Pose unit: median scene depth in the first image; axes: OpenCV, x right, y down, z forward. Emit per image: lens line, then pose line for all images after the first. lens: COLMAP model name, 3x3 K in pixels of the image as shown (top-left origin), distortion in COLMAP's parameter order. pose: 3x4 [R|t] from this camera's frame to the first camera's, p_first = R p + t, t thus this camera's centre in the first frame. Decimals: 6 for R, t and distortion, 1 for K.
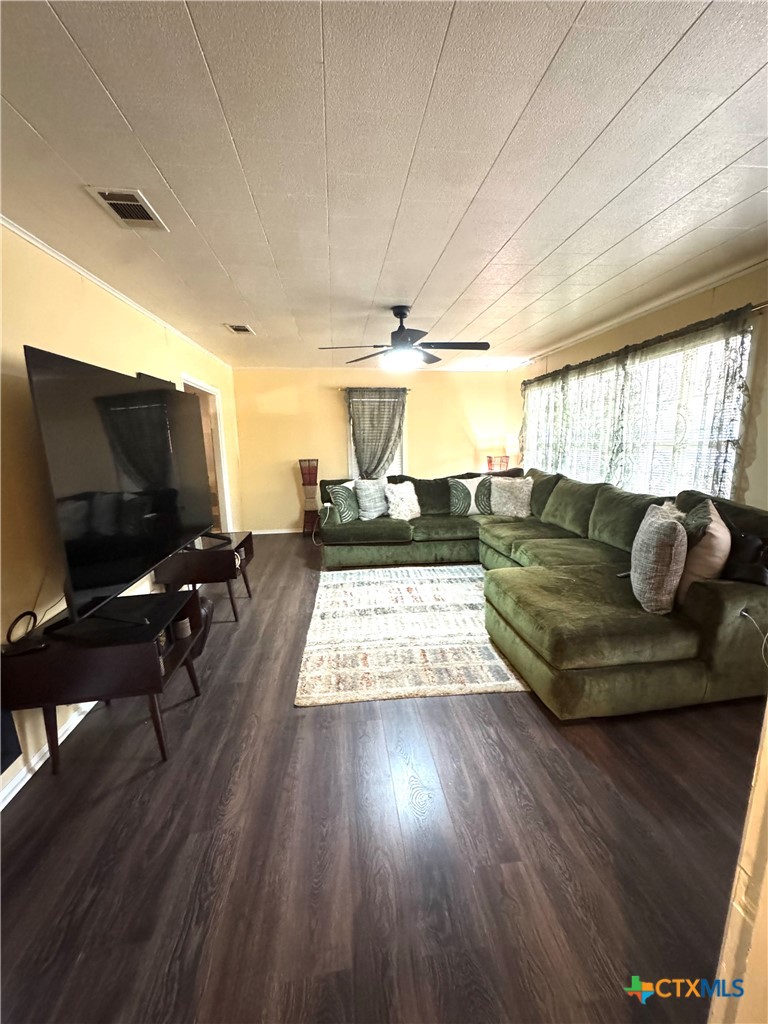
lens RADIAL K [[408.9, 0, 383.5], [0, 408.9, 512.6], [0, 0, 1]] dist [-0.003364, -0.000206]
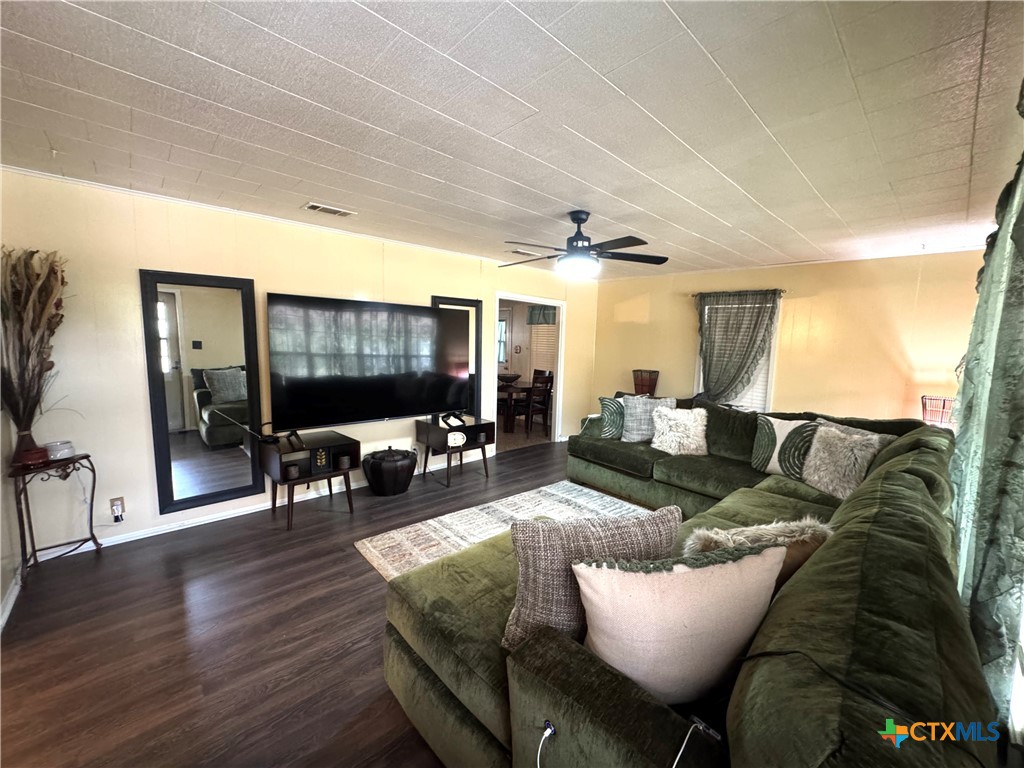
lens RADIAL K [[408.9, 0, 512.6], [0, 408.9, 384.1], [0, 0, 1]] dist [-0.003364, -0.000206]
pose [[0.589762, 0.125861, -0.797709, 0.536159], [-0.191675, 0.981371, 0.013130, -0.072485], [0.784501, 0.145157, 0.602899, 0.270538]]
